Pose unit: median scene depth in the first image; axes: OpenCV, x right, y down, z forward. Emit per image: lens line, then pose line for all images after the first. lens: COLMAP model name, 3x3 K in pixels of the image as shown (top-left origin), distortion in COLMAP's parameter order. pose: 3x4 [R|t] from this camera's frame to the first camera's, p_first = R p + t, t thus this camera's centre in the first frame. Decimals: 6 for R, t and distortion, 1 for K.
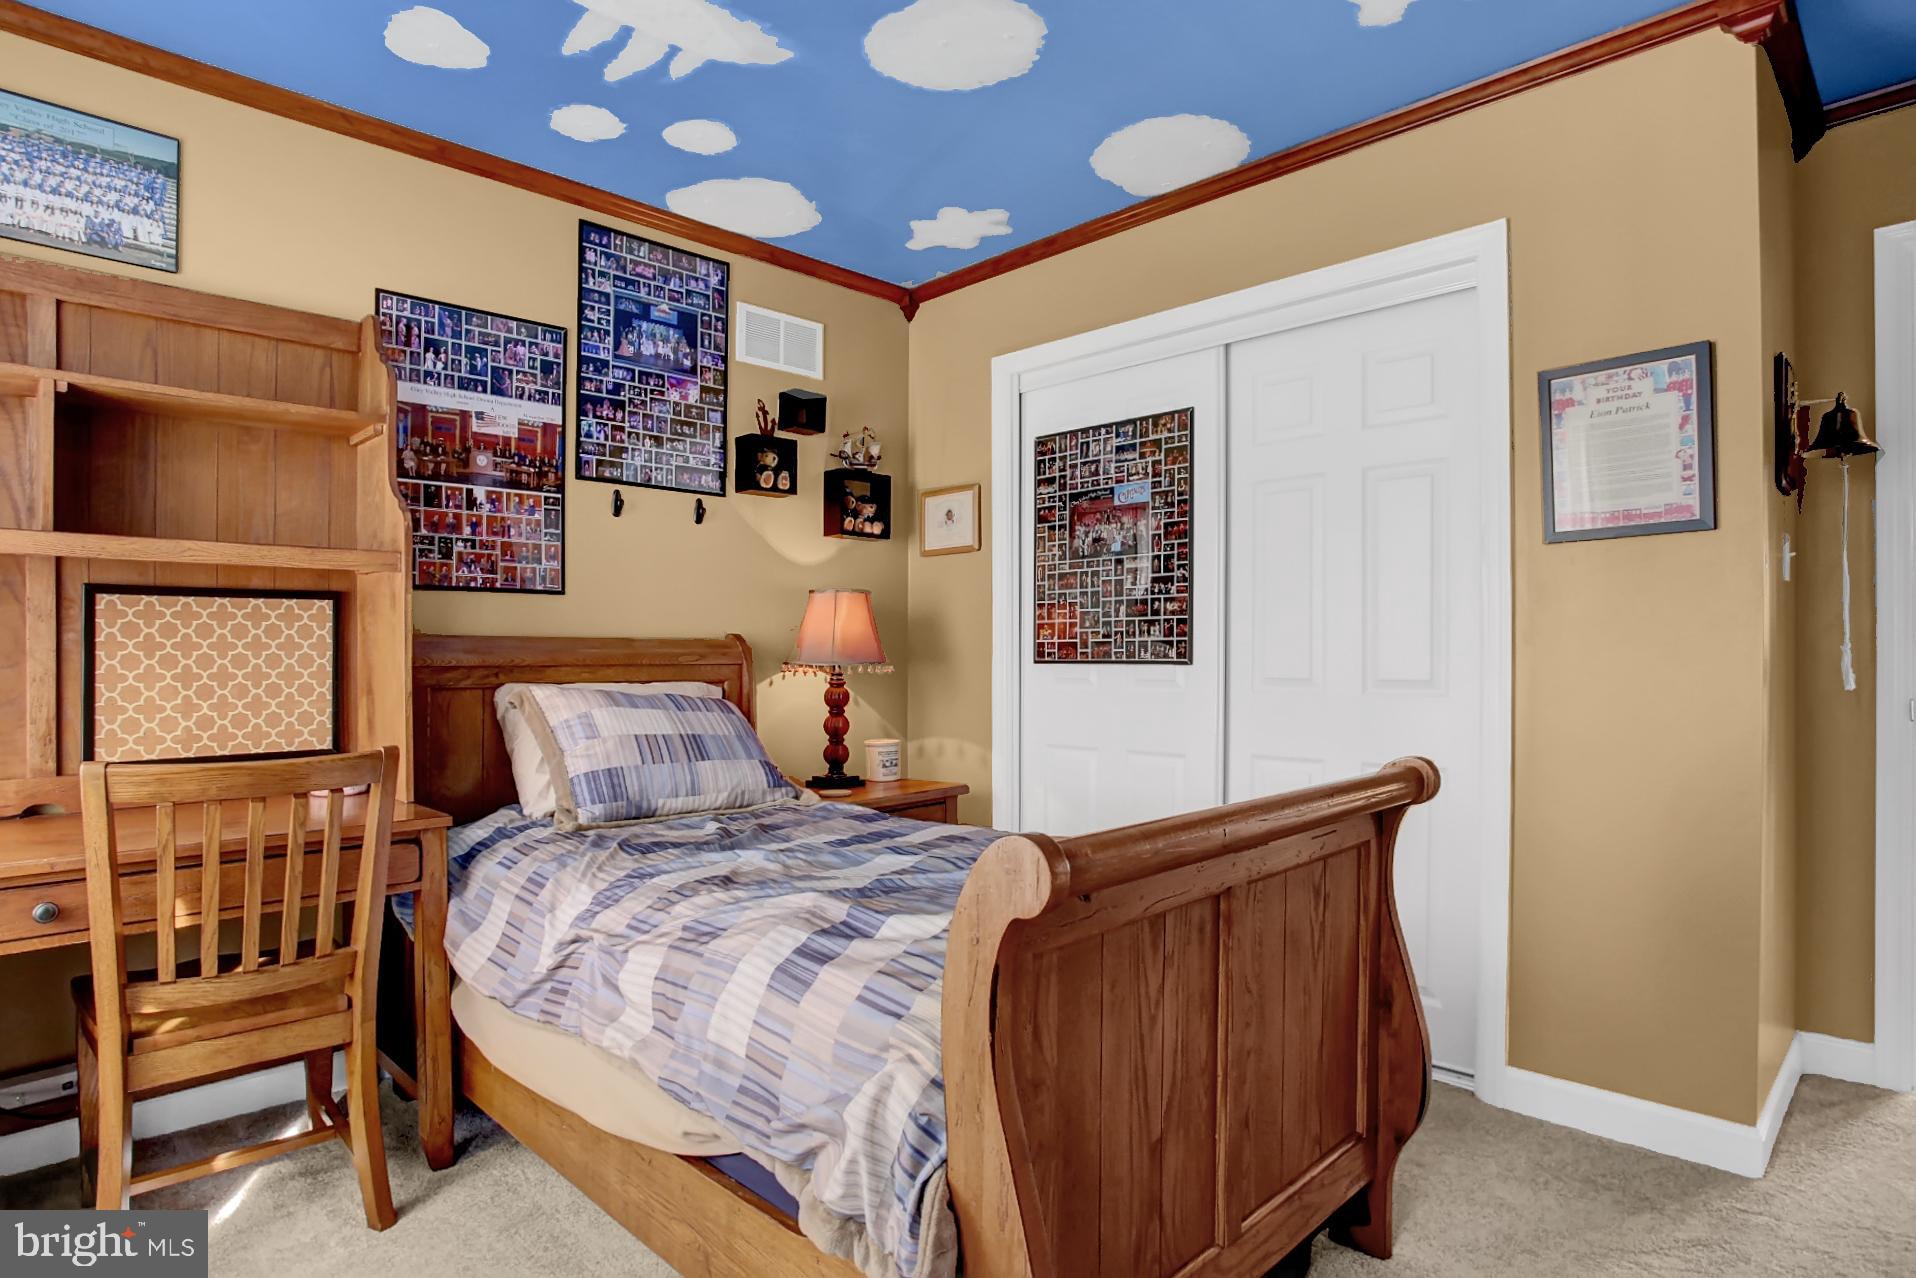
lens RADIAL K [[1027.5, 0, 930.0], [0, 1027.5, 649.0], [0, 0, 1]] dist [-0.059413, 0.032661]
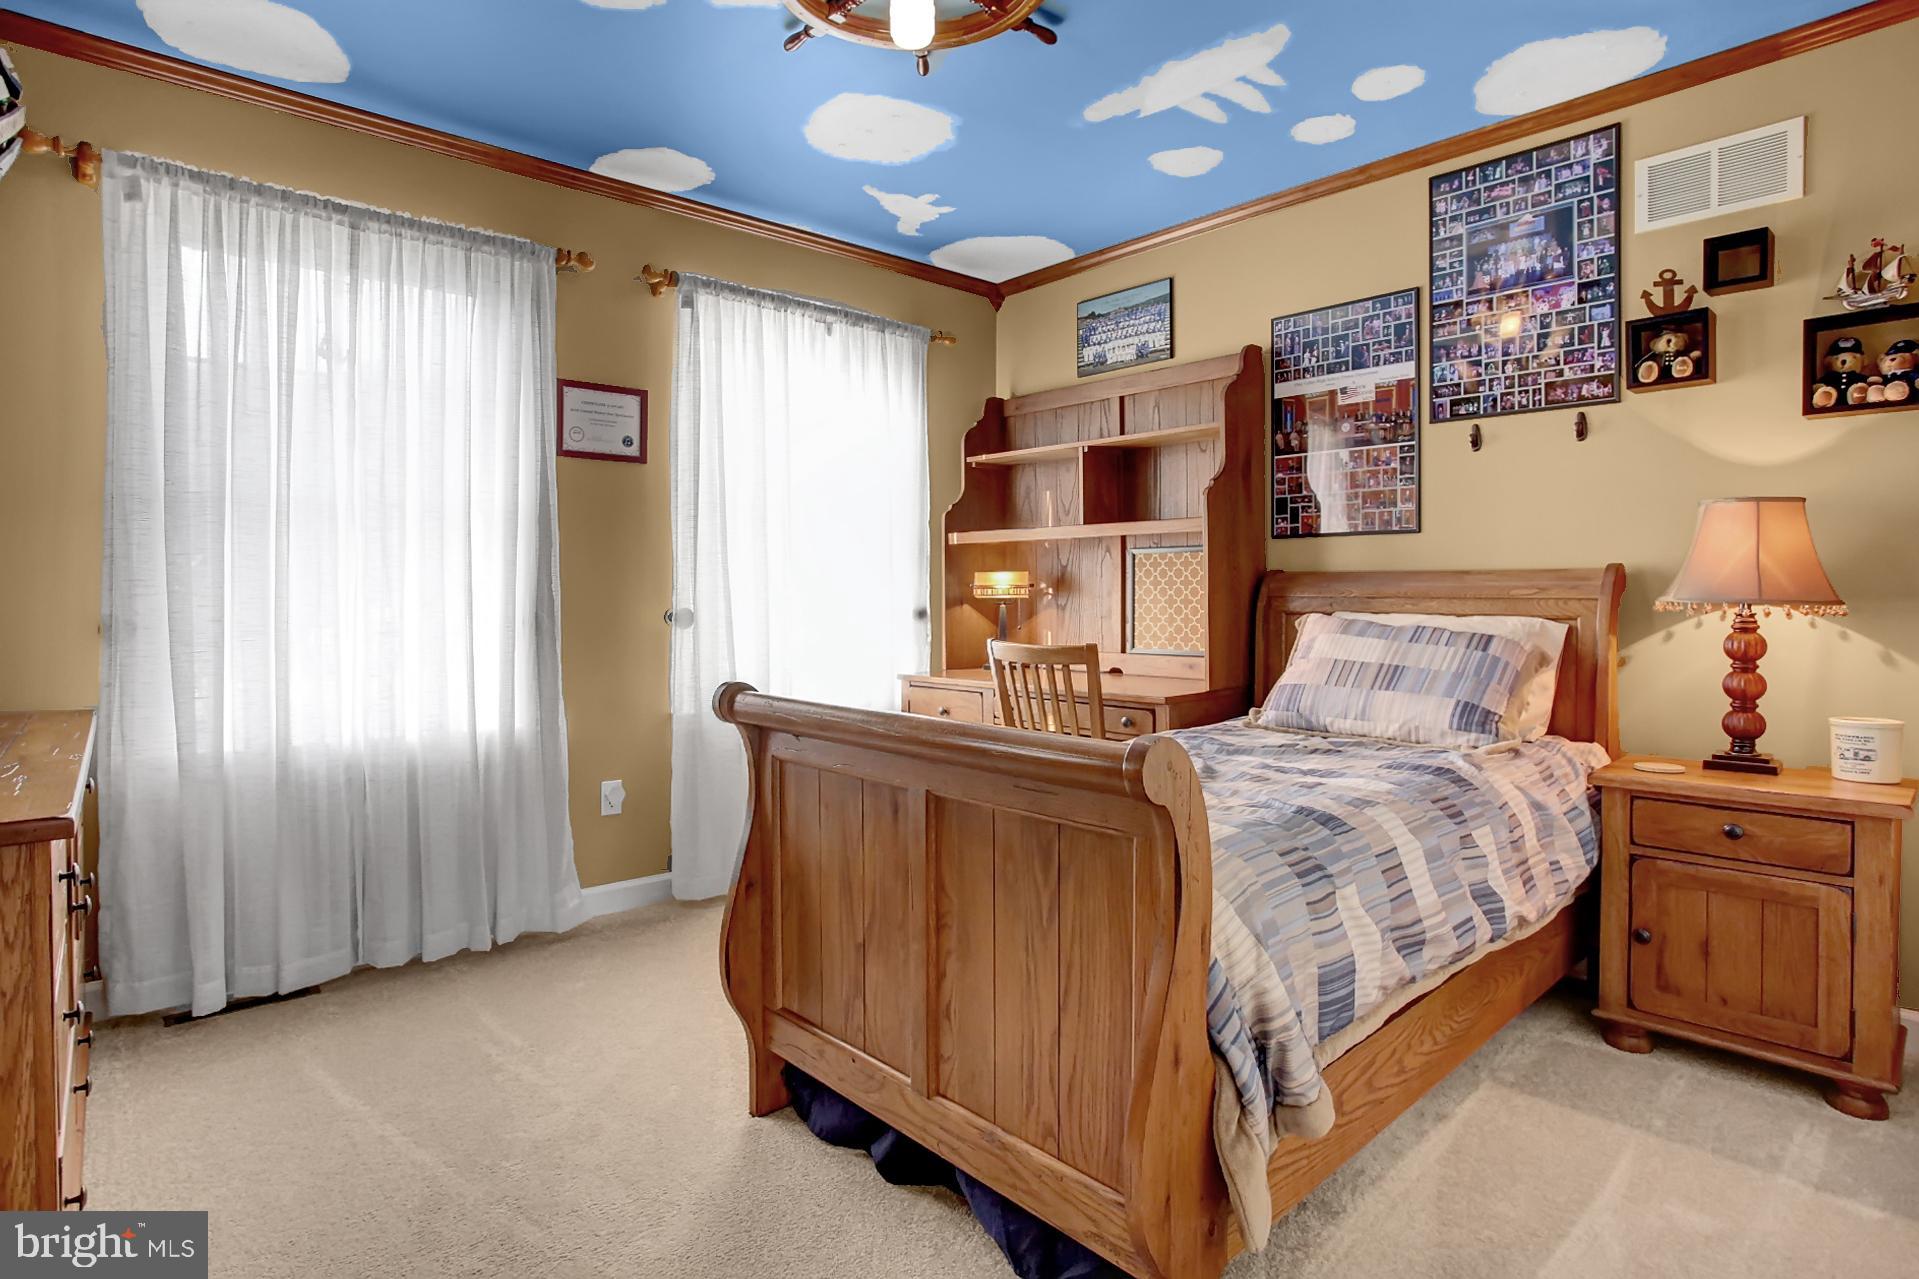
lens RADIAL K [[994.9, 0, 949.9], [0, 994.9, 614.6], [0, 0, 1]] dist [-0.085388, 0.043681]
pose [[-0.027808, 0.031443, -0.999119, 0.691484], [0.013332, 0.999428, 0.031082, -0.004492], [0.999524, -0.012456, -0.028211, 0.516402]]
